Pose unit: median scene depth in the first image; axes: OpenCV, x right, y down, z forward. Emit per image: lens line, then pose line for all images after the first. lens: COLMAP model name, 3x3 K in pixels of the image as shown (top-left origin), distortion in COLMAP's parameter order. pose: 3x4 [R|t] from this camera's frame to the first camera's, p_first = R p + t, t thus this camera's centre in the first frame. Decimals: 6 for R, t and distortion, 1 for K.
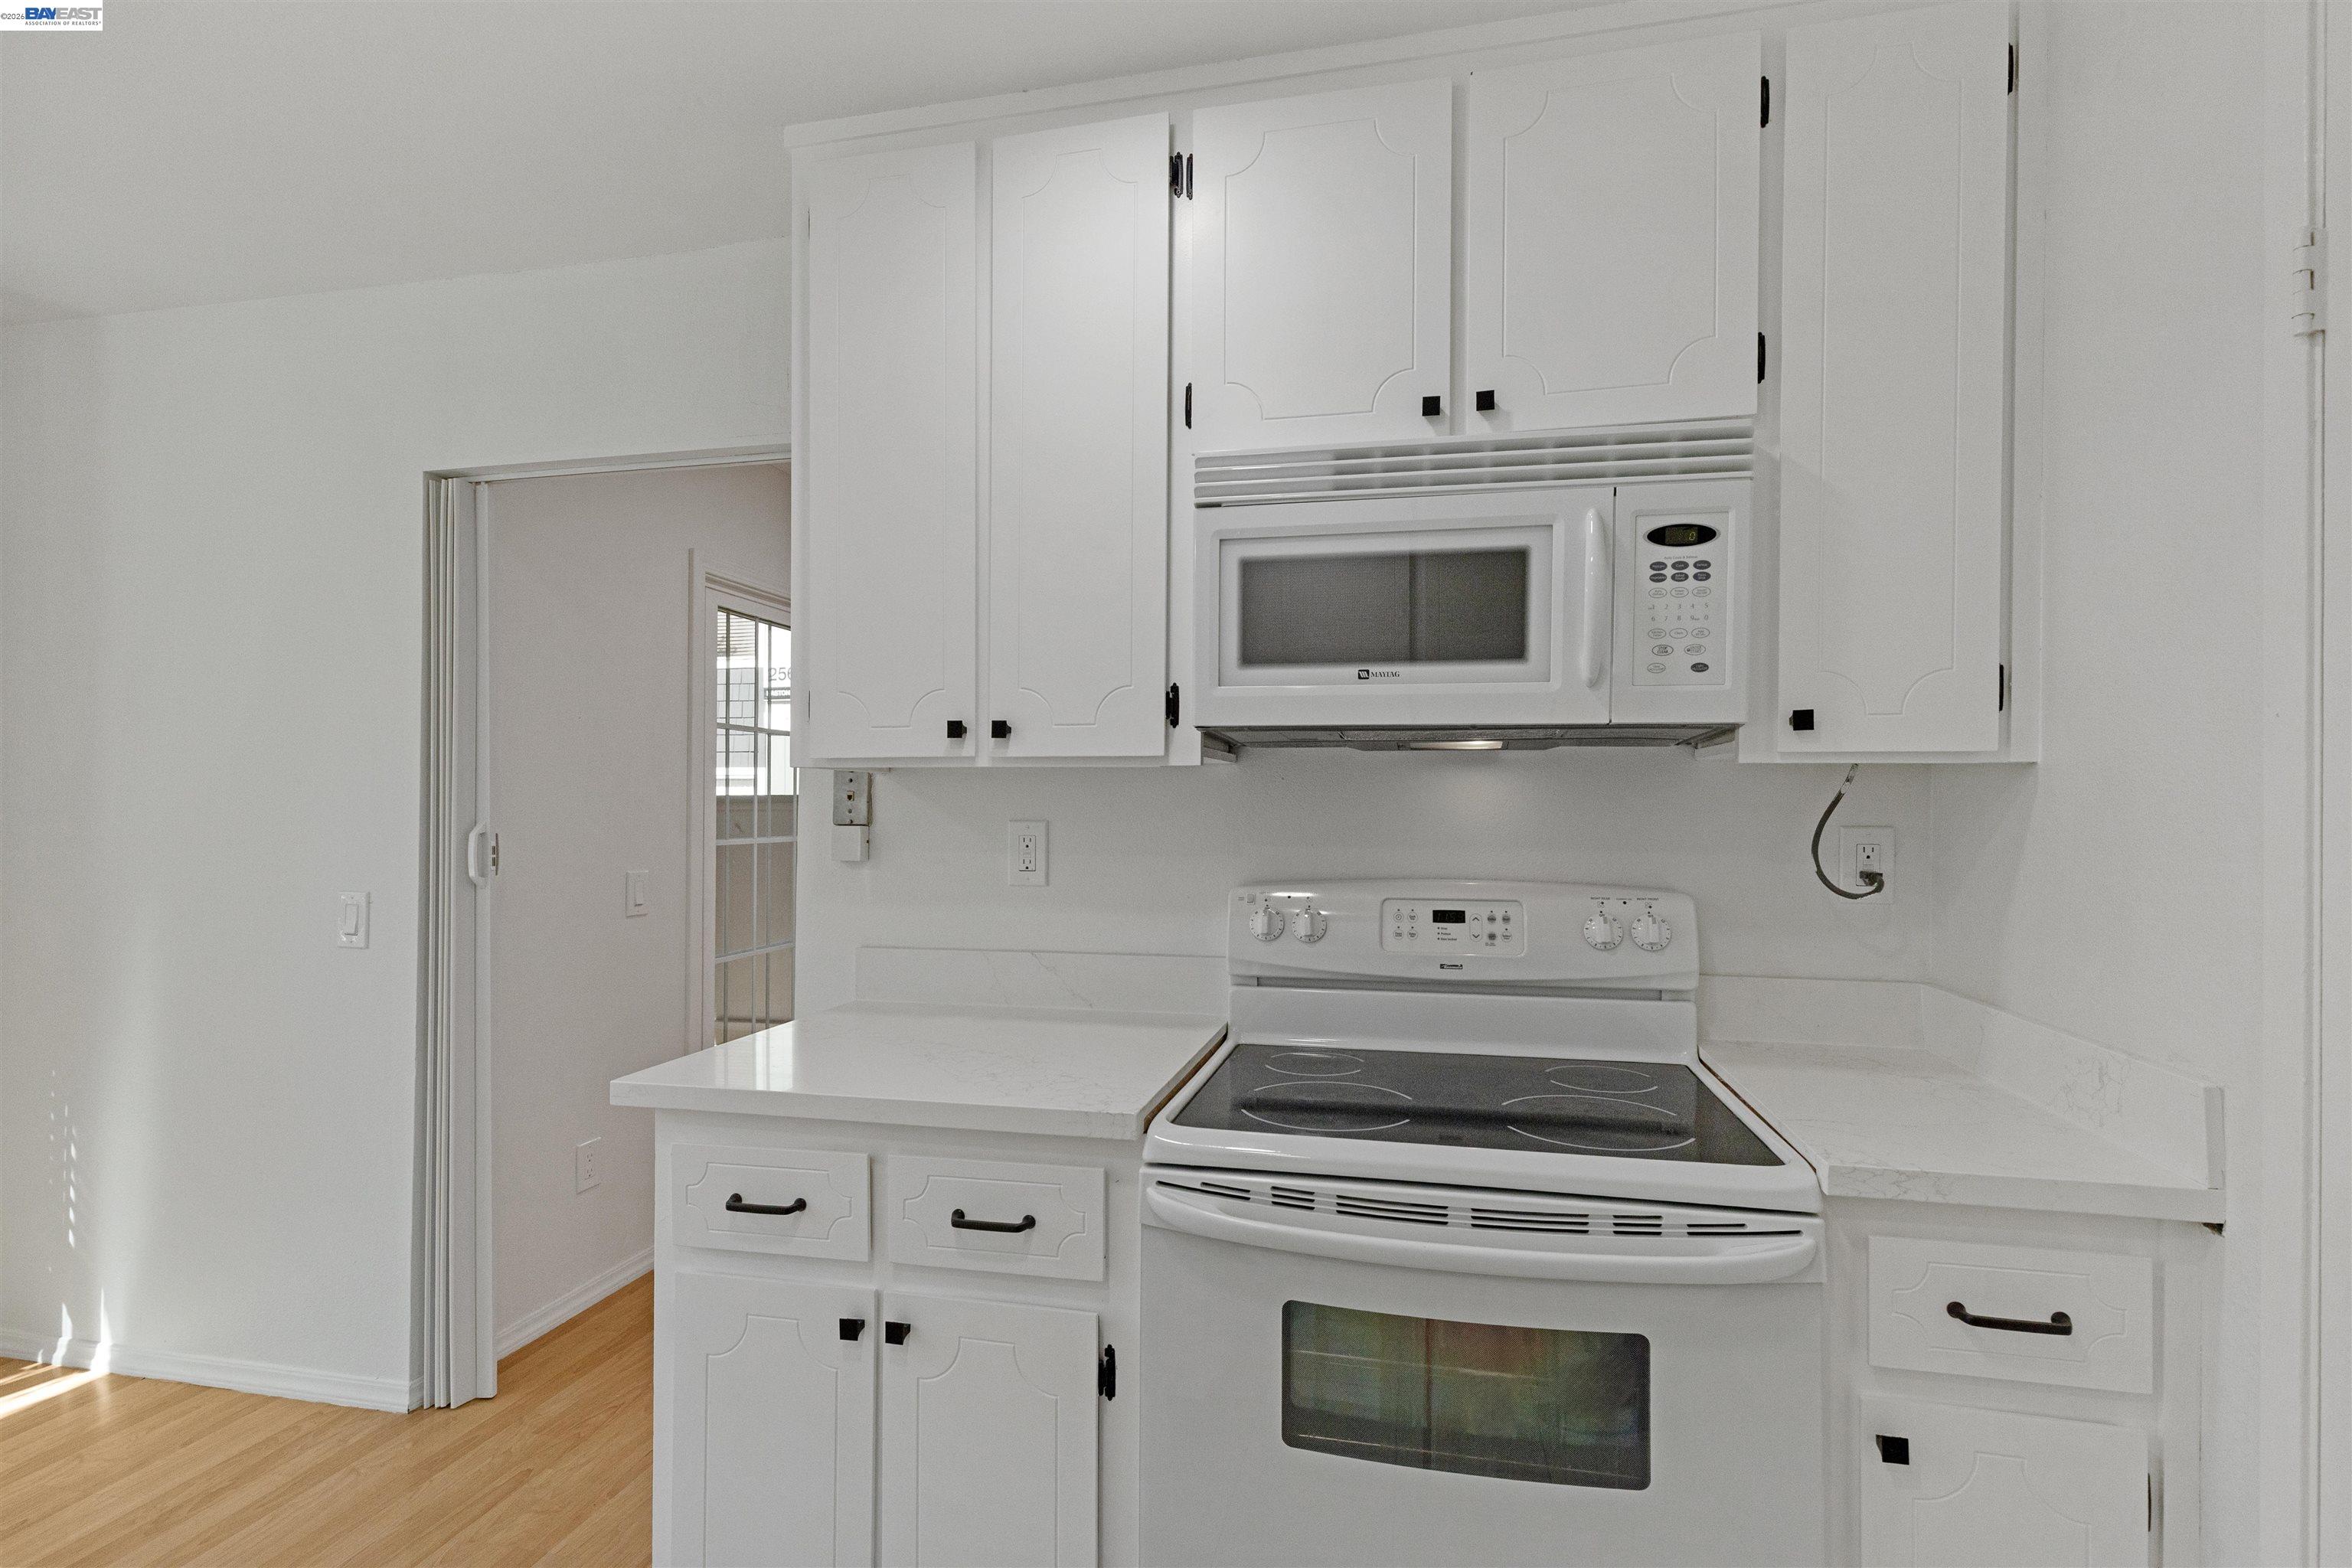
lens RADIAL K [[1071.8, 0, 1194.3], [0, 1071.8, 802.0], [0, 0, 1]] dist [0.005496, -0.002130]
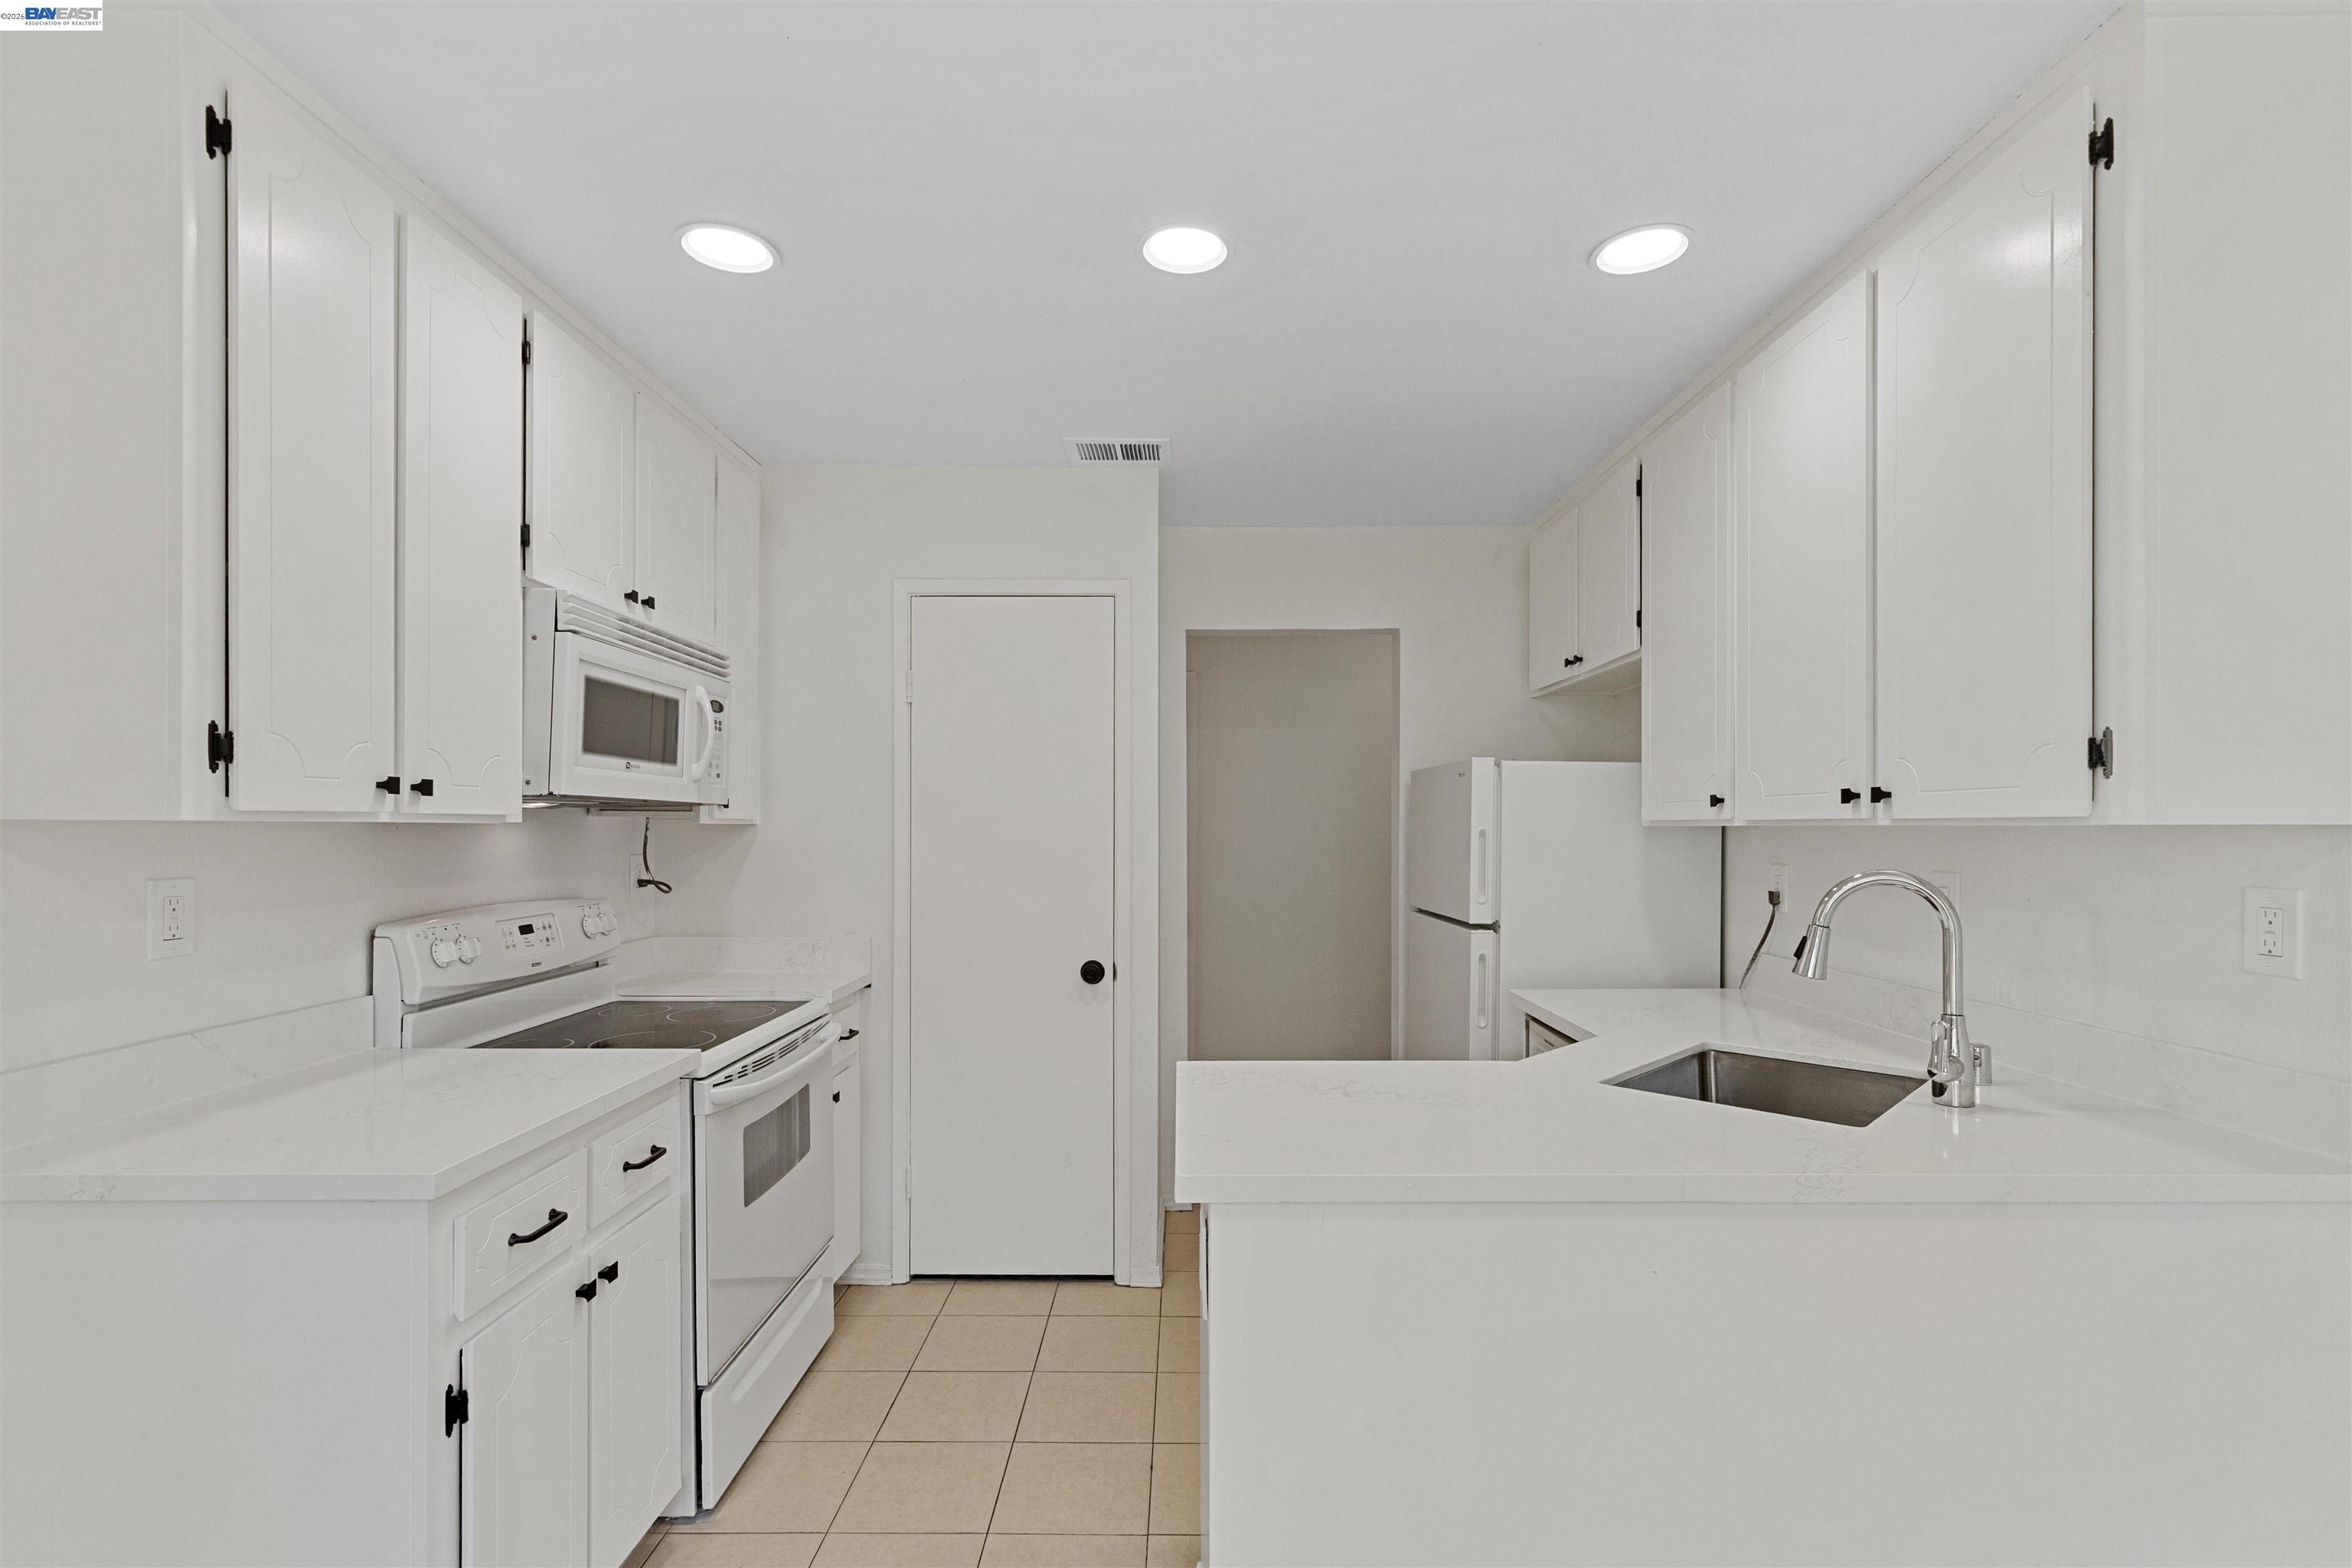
lens RADIAL K [[1071.8, 0, 1172.9], [0, 1071.8, 805.4], [0, 0, 1]] dist [0.005496, -0.002130]
pose [[-0.202411, 0.014933, 0.979187, -1.304090], [-0.009865, 0.999802, -0.017287, -0.037381], [-0.979251, -0.013159, -0.202224, 0.475754]]
